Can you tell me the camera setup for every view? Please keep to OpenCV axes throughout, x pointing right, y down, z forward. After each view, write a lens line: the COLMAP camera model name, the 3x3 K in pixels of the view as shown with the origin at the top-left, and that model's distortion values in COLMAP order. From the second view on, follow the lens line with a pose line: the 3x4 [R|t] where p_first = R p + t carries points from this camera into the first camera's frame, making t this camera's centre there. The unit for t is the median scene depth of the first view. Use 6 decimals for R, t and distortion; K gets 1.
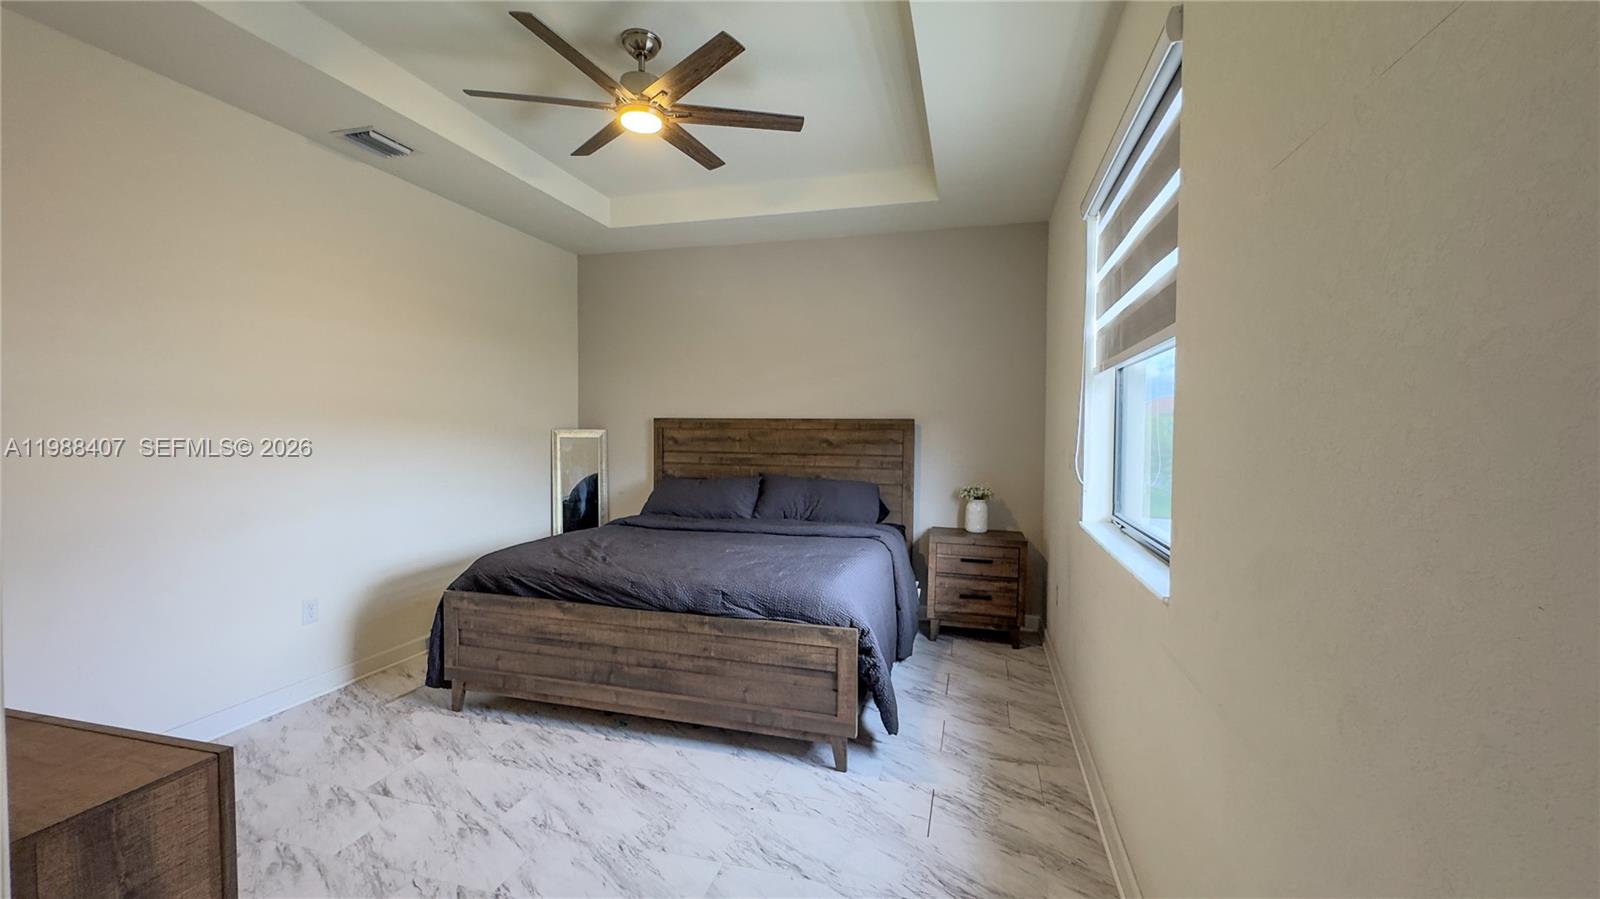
lens RADIAL K [[641.7, 0, 800.0], [0, 641.7, 449.5], [0, 0, 1]] dist [-0.003231, 0.000396]
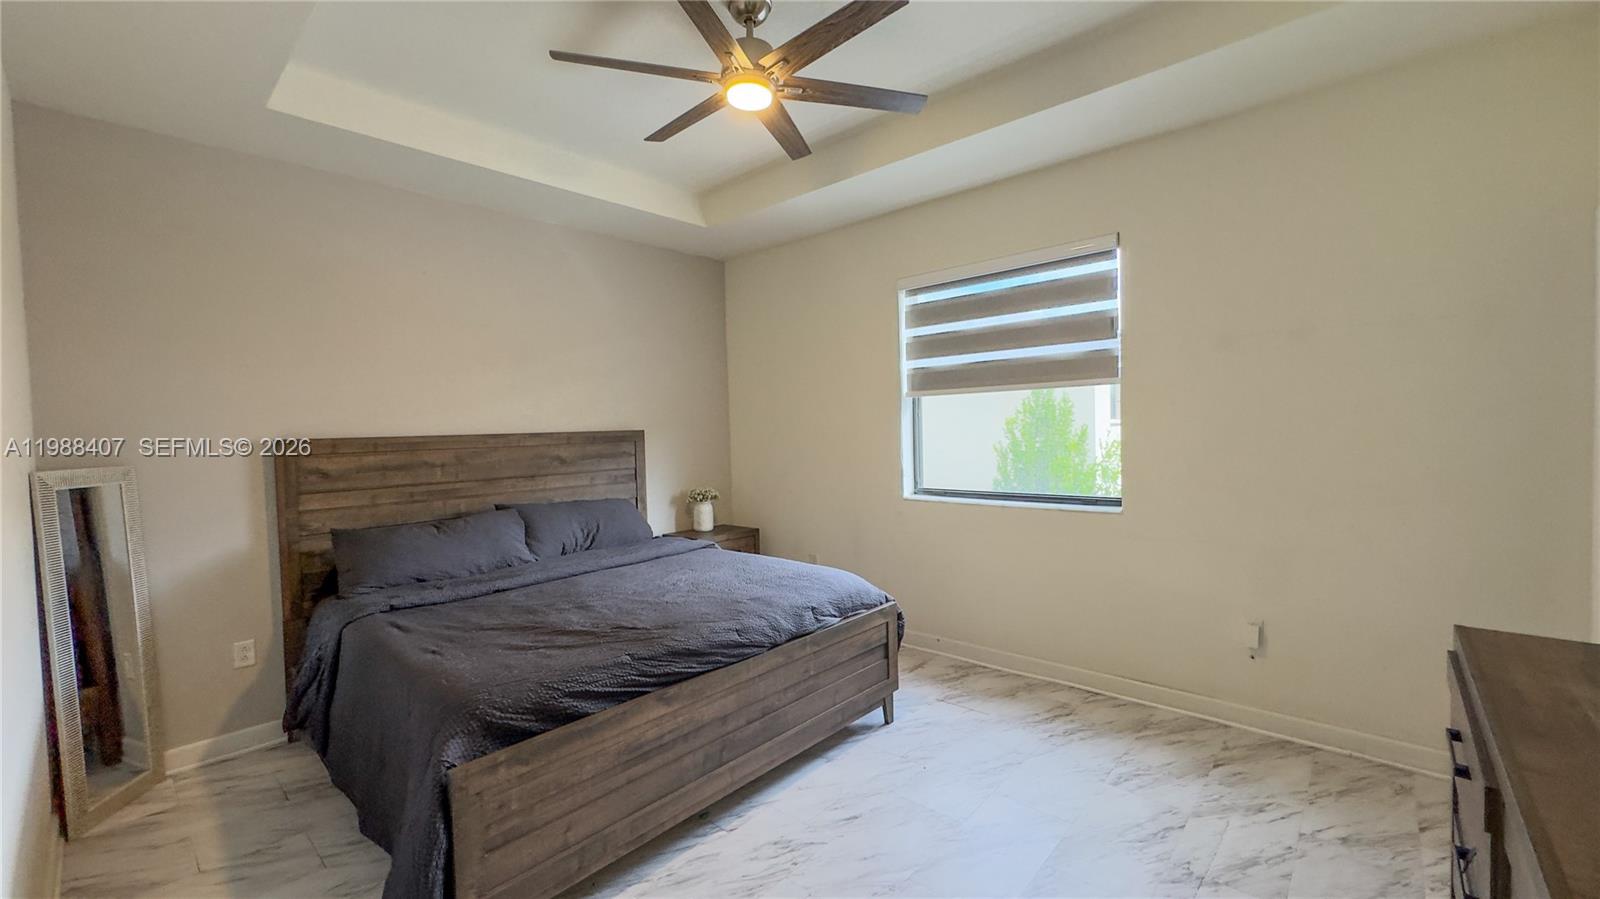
lens RADIAL K [[641.7, 0, 800.0], [0, 641.7, 449.5], [0, 0, 1]] dist [-0.003231, 0.000396]
pose [[0.450774, -0.052615, 0.891086, -0.931542], [0.060061, 0.997787, 0.028532, -0.048375], [-0.890615, 0.040658, 0.452937, 0.515041]]
